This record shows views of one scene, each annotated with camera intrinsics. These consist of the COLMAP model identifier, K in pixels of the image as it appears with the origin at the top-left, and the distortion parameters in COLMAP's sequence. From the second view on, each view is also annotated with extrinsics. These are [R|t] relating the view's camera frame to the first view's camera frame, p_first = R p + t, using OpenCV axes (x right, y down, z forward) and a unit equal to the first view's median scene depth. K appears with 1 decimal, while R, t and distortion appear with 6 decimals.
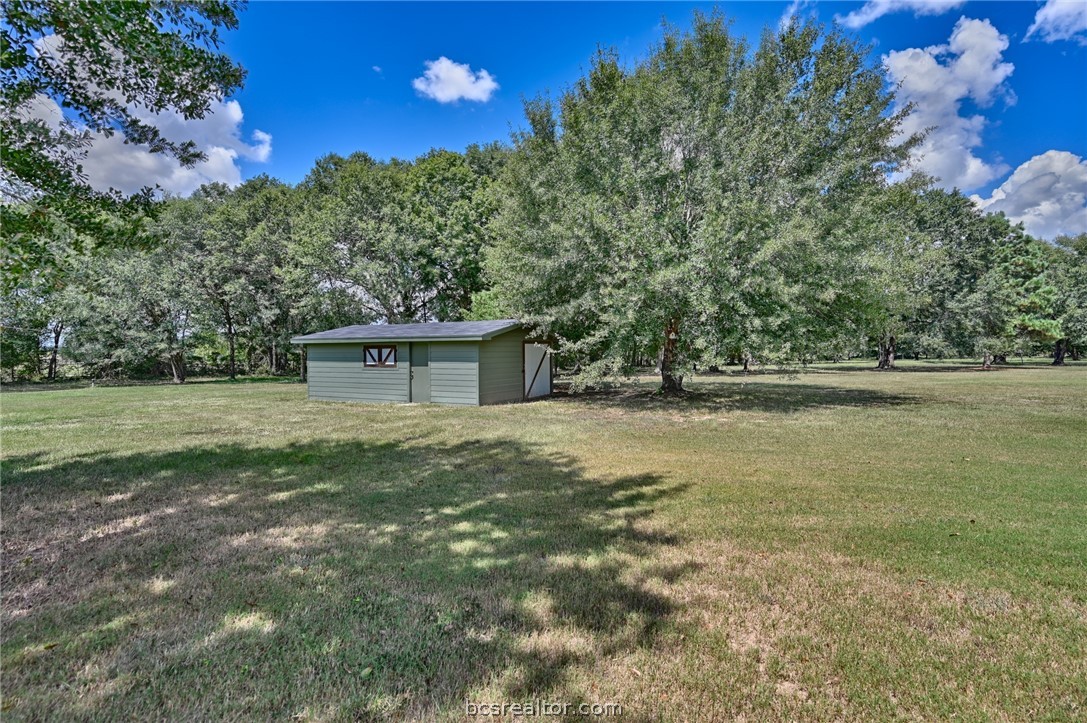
lens RADIAL K [[478.2, 0, 546.6], [0, 478.2, 356.3], [0, 0, 1]] dist [-0.004946, -0.000532]
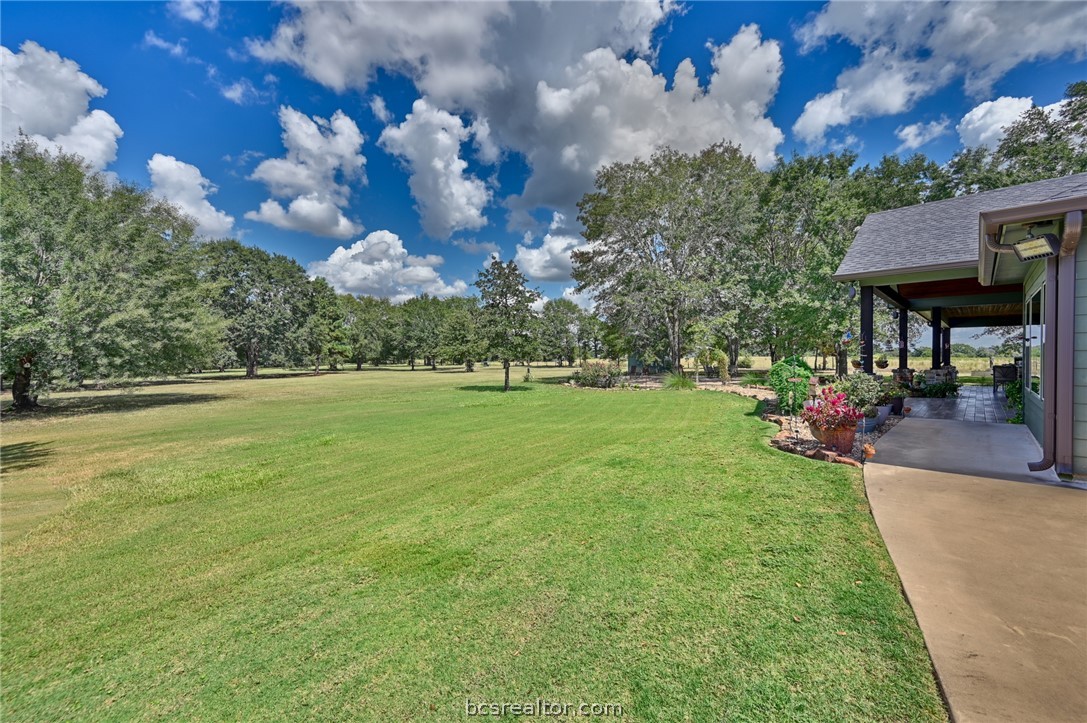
lens RADIAL K [[427.6, 0, 548.0], [0, 427.6, 361.9], [0, 0, 1]] dist [-0.000620, -0.000334]
pose [[0.387227, -0.006843, 0.921959, -0.102242], [0.007961, 0.999960, 0.004078, -0.016964], [-0.921950, 0.005761, 0.387266, -0.303258]]
